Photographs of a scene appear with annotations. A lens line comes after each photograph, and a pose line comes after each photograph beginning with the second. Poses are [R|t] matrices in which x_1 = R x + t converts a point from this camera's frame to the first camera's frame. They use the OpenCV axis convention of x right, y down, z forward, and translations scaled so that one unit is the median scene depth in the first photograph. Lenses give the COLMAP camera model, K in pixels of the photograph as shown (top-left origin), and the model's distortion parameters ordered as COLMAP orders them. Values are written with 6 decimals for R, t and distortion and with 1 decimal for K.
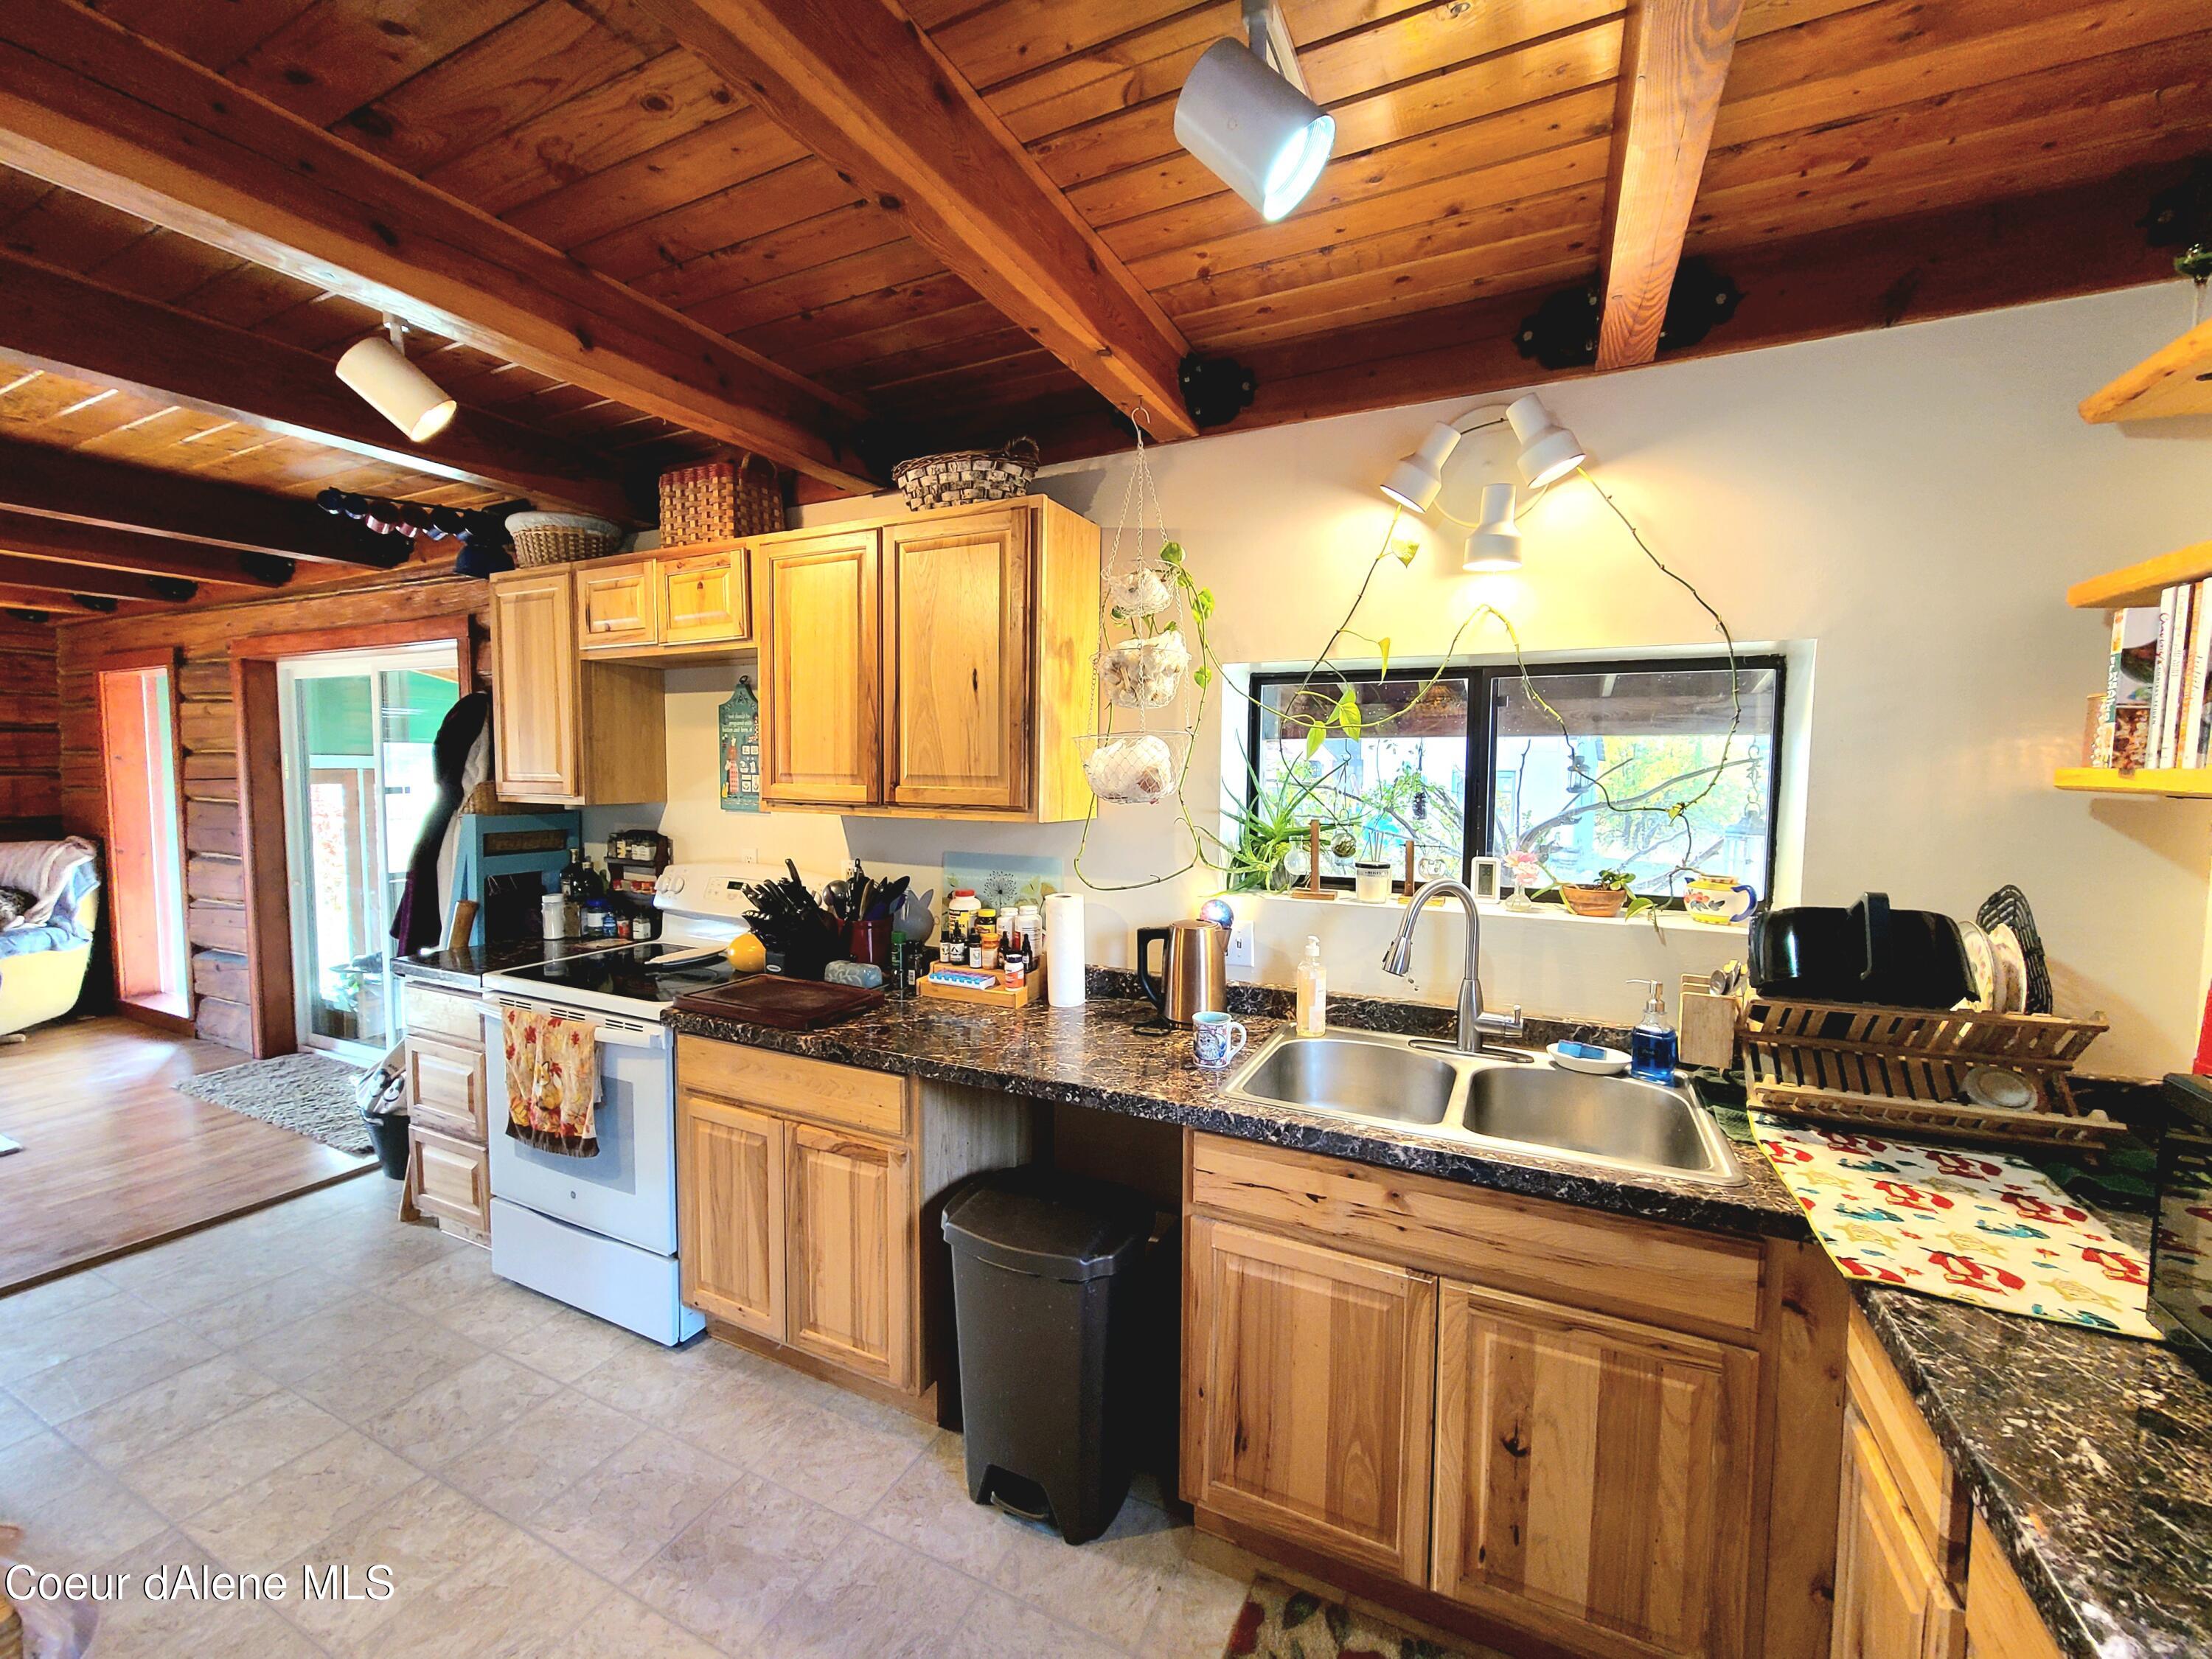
lens RADIAL K [[900.6, 0, 1110.0], [0, 900.6, 816.0], [0, 0, 1]] dist [-0.001148, 0.000649]
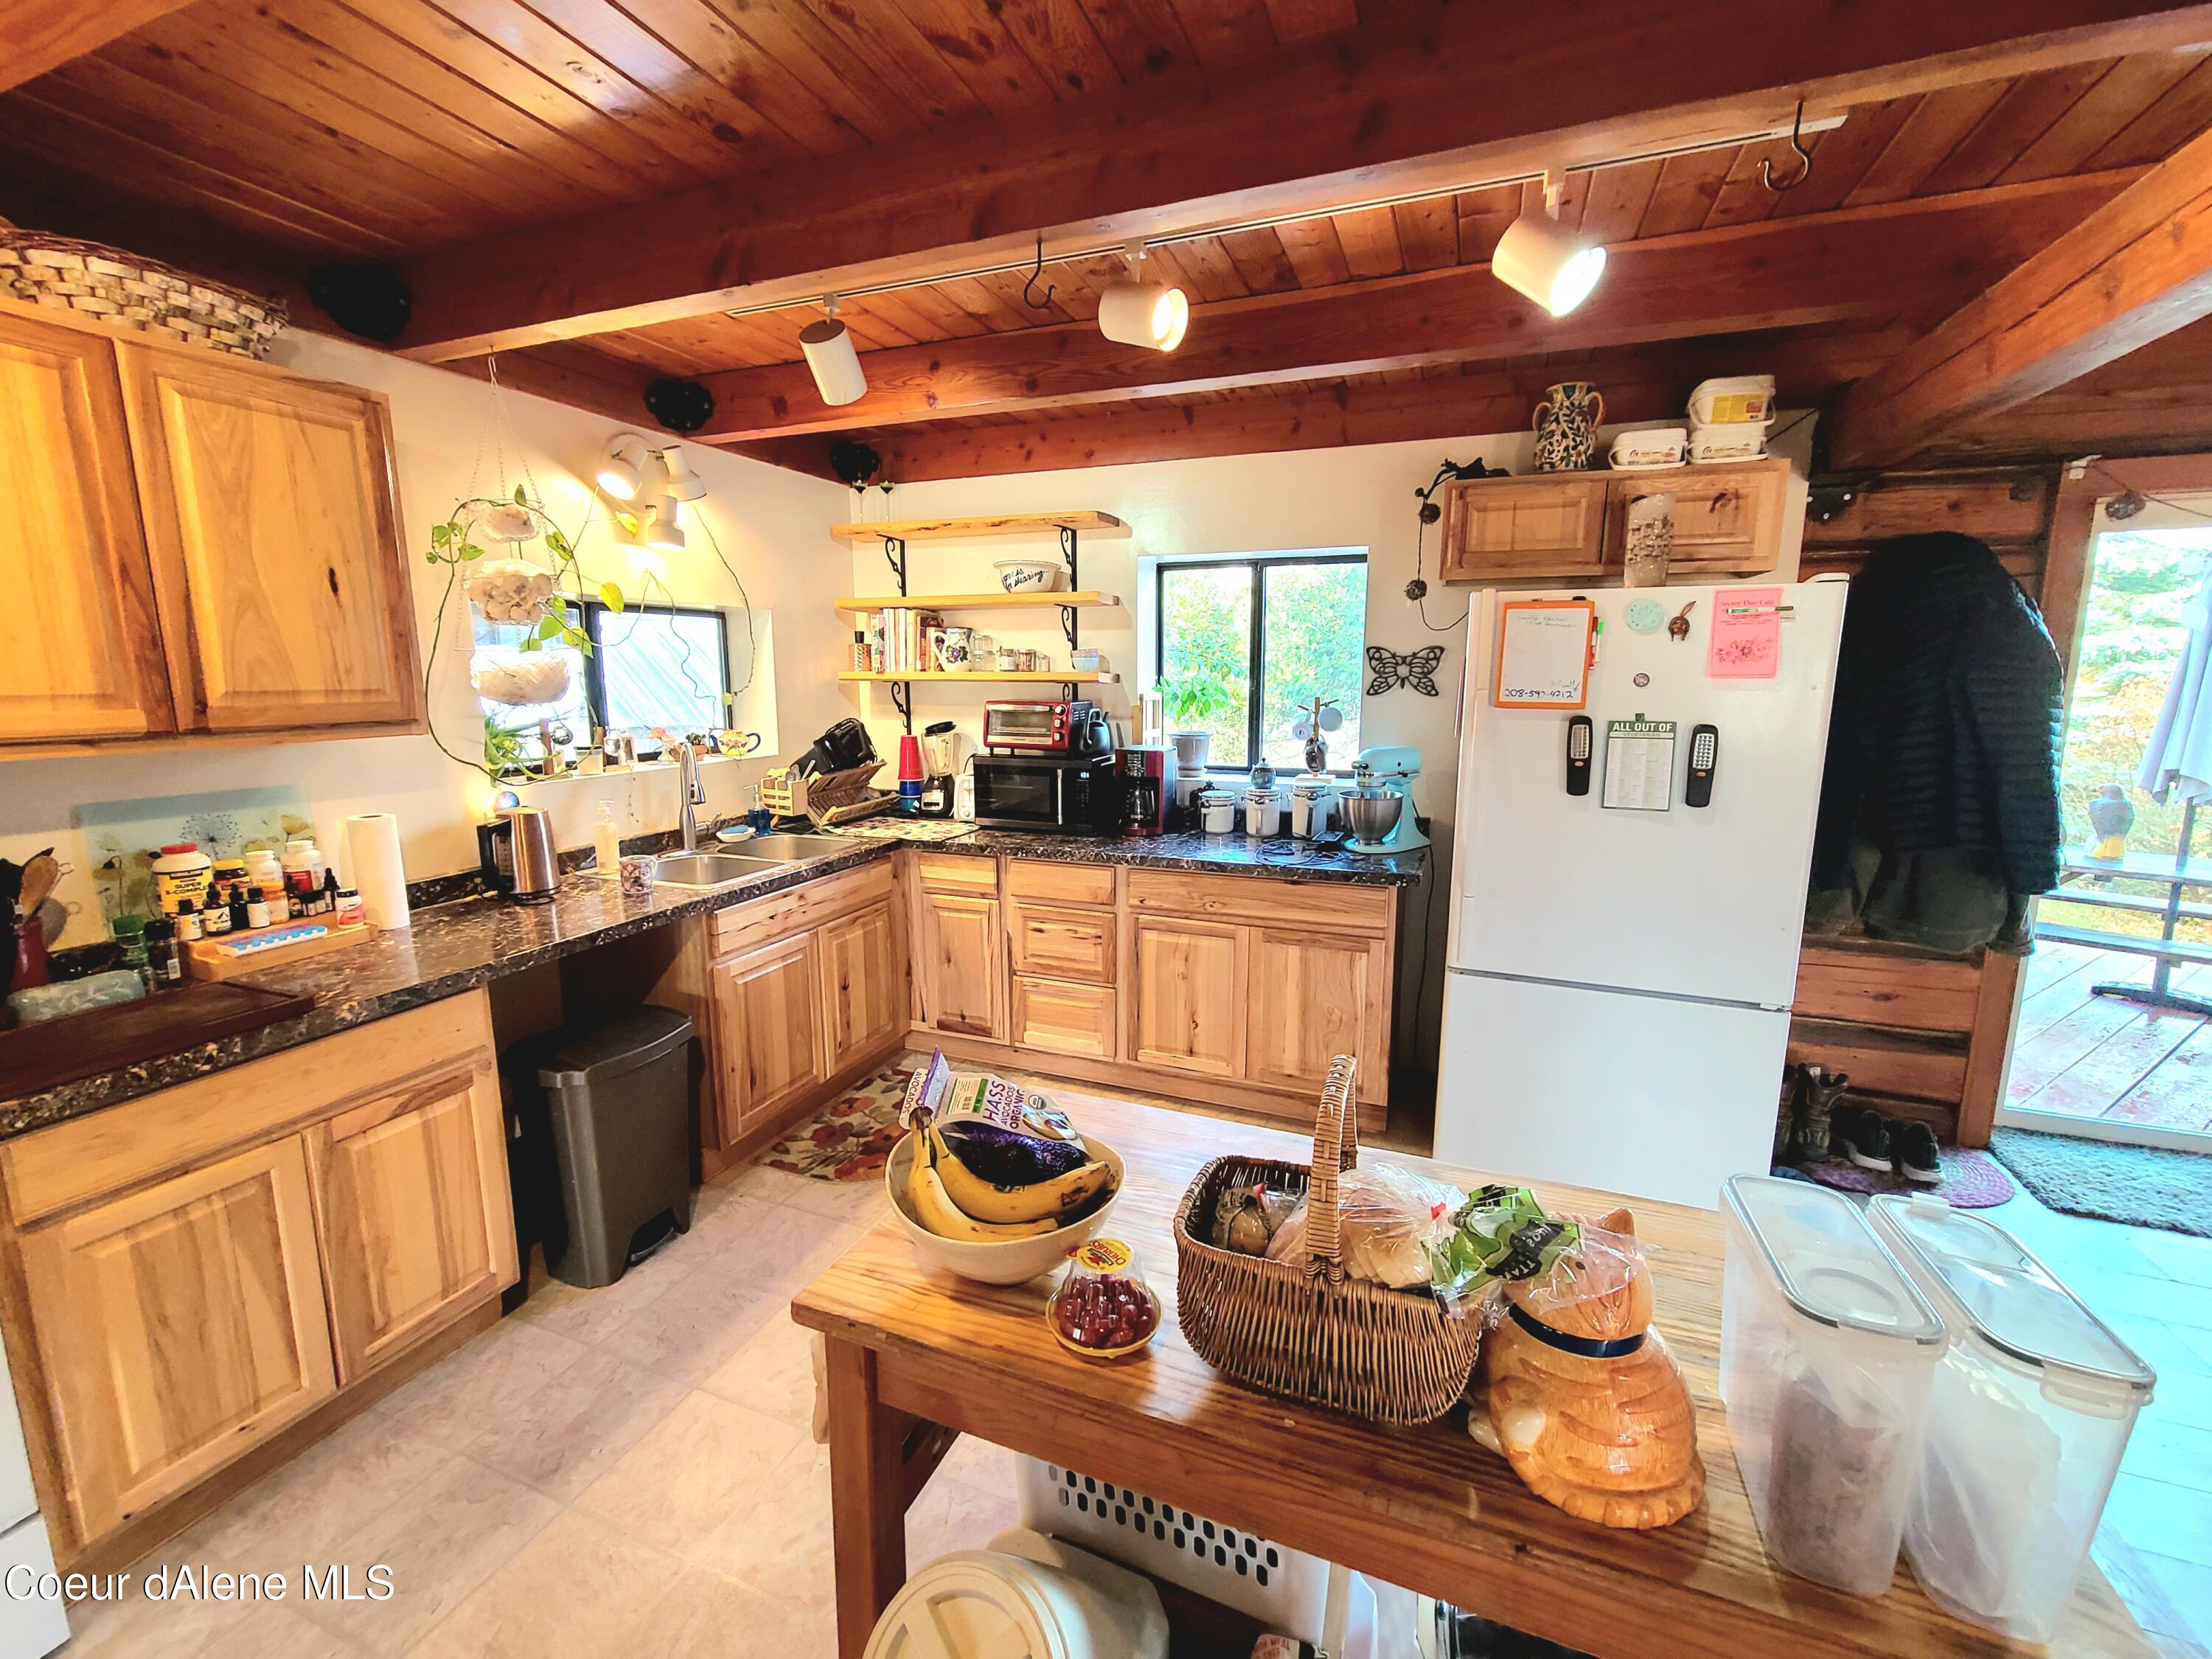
lens RADIAL K [[900.6, 0, 1111.3], [0, 900.6, 821.9], [0, 0, 1]] dist [-0.001148, 0.000649]
pose [[-0.071888, -0.171732, 0.982517, -1.122148], [0.065441, 0.982131, 0.176453, -0.023251], [-0.995264, 0.076982, -0.059365, 0.304748]]
